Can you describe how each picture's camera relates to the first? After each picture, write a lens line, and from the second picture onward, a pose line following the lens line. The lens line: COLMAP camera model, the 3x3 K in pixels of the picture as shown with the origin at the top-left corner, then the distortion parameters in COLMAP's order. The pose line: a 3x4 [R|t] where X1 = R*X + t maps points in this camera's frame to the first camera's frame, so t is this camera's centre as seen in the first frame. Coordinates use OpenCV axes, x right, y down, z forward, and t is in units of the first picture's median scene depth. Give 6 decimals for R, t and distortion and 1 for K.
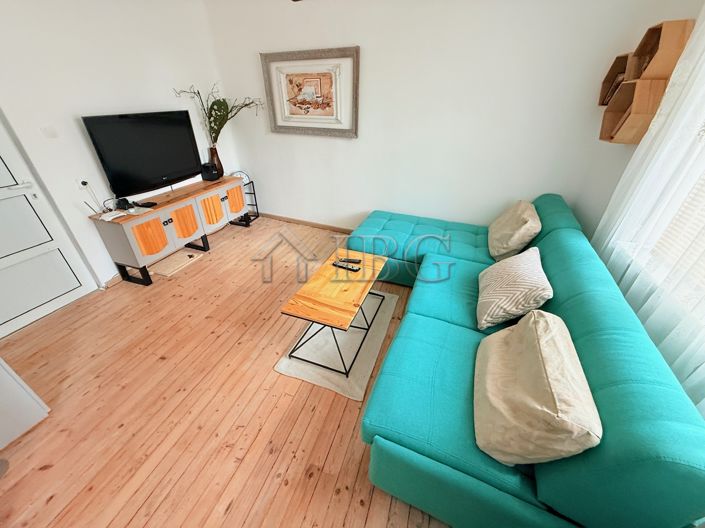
lens RADIAL K [[281.3, 0, 351.0], [0, 281.3, 263.0], [0, 0, 1]] dist [0.000164, 0.000079]
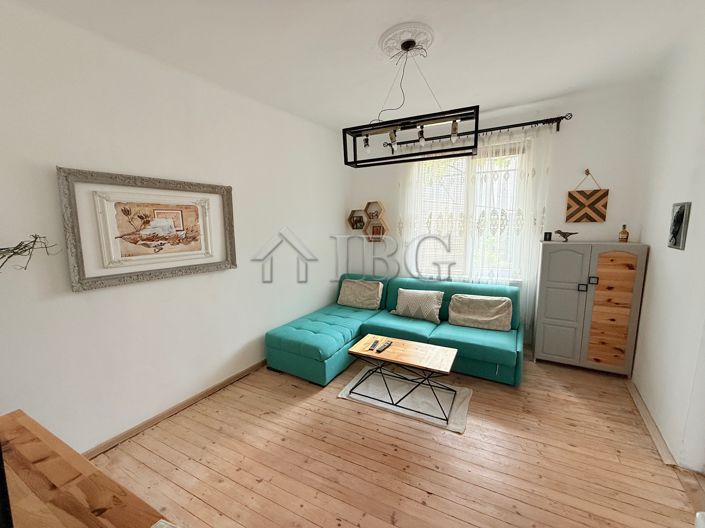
lens RADIAL K [[281.3, 0, 351.2], [0, 281.3, 262.7], [0, 0, 1]] dist [0.000164, 0.000079]
pose [[0.127076, -0.129105, 0.983455, -0.926169], [0.530986, 0.846315, 0.042491, -0.330214], [-0.837798, 0.516801, 0.176099, 0.569124]]
